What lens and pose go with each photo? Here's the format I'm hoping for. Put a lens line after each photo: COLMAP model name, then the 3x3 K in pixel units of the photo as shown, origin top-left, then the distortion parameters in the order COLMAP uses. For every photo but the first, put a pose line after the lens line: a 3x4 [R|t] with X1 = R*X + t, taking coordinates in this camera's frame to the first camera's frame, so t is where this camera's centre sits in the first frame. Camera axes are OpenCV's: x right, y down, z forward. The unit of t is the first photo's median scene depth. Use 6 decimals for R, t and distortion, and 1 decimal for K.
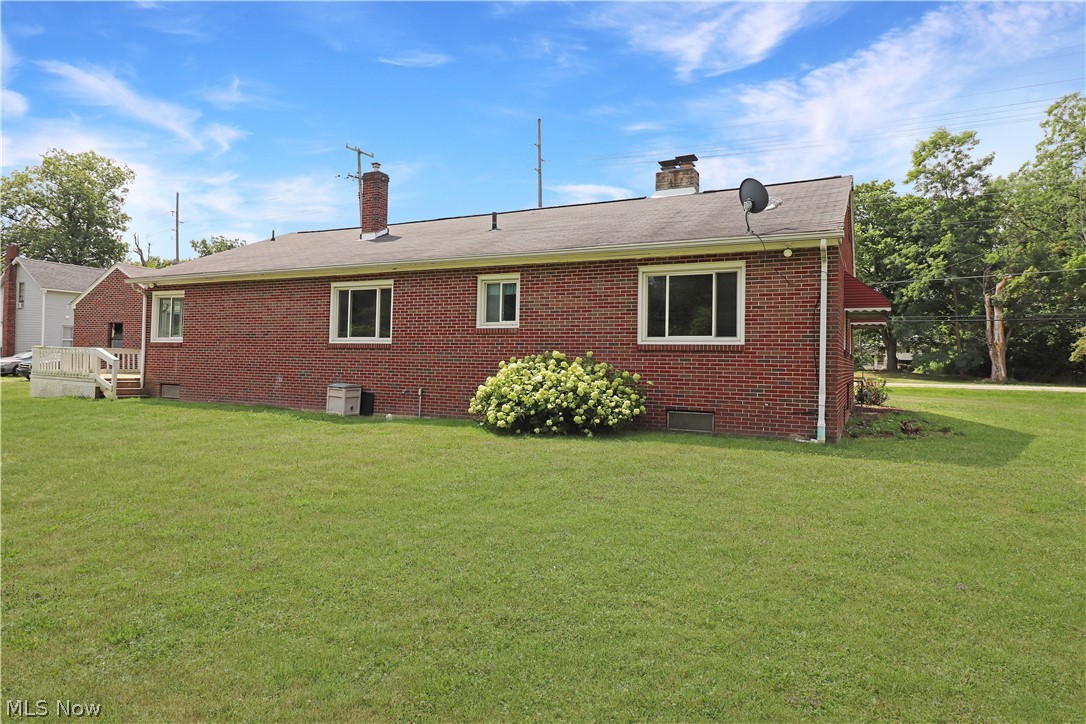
lens RADIAL K [[659.0, 0, 542.7], [0, 659.0, 365.4], [0, 0, 1]] dist [0.004625, -0.002155]
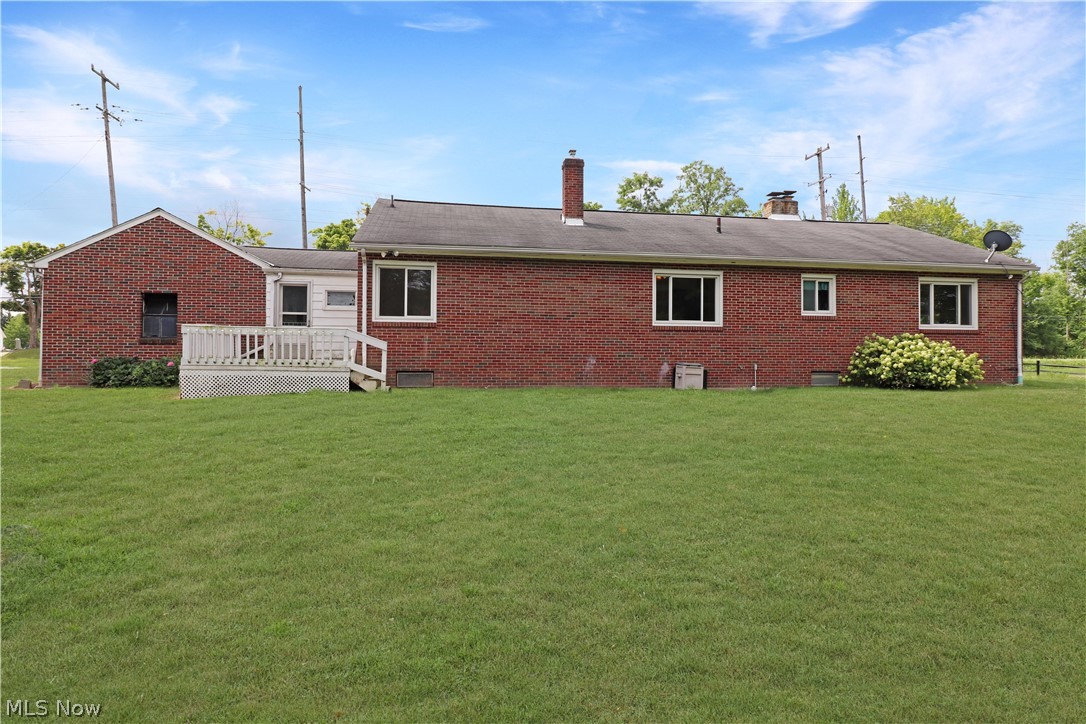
lens RADIAL K [[604.0, 0, 542.9], [0, 604.0, 355.5], [0, 0, 1]] dist [0.005141, 0.000302]
pose [[0.797588, -0.022872, 0.602769, -0.982787], [0.009368, 0.999630, 0.025535, -0.010939], [-0.603130, -0.014720, 0.797507, 0.300253]]
